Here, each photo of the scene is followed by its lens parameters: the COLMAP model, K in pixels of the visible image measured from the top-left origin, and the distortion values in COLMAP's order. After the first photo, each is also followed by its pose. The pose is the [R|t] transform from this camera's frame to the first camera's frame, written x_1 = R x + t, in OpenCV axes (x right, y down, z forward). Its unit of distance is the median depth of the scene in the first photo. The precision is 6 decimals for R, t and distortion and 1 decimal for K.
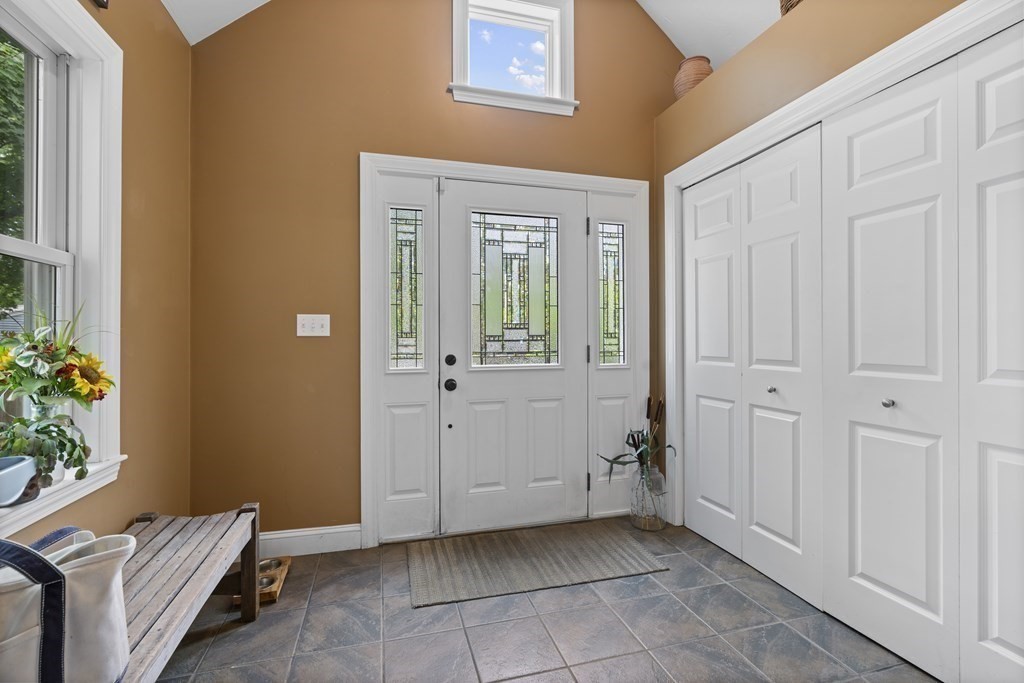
lens RADIAL K [[460.1, 0, 513.8], [0, 460.1, 339.7], [0, 0, 1]] dist [-0.011583, 0.005492]
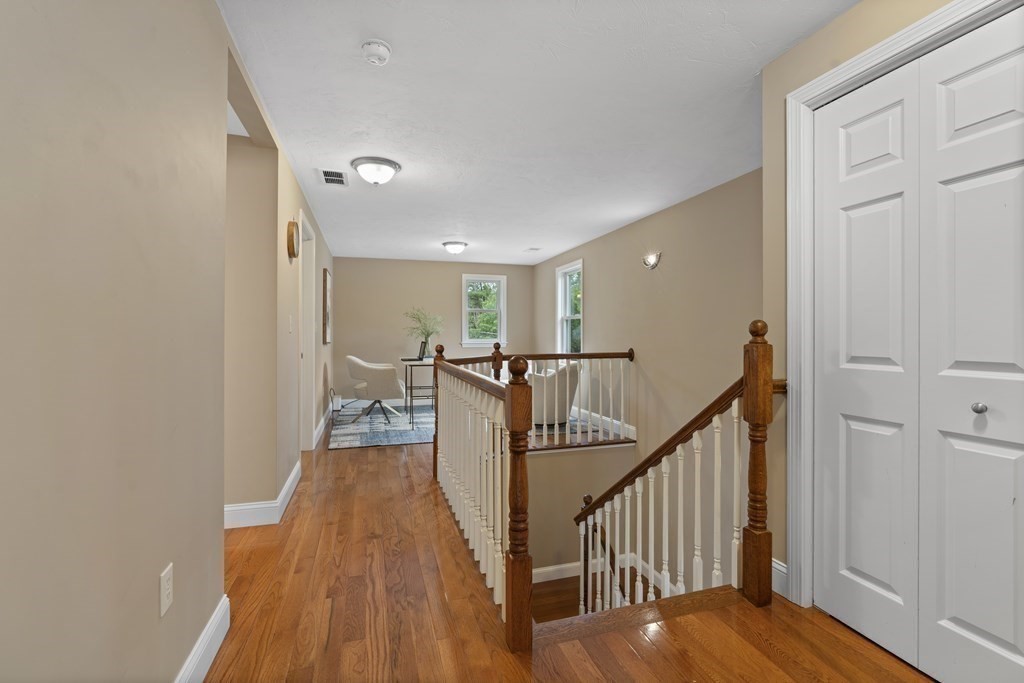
lens RADIAL K [[460.1, 0, 507.9], [0, 460.1, 336.0], [0, 0, 1]] dist [-0.011583, 0.005492]
pose [[0.999642, 0.001362, 0.026706, -0.069797], [-0.001628, 0.999949, 0.009928, 0.000916], [-0.026691, -0.009968, 0.999594, 0.244032]]
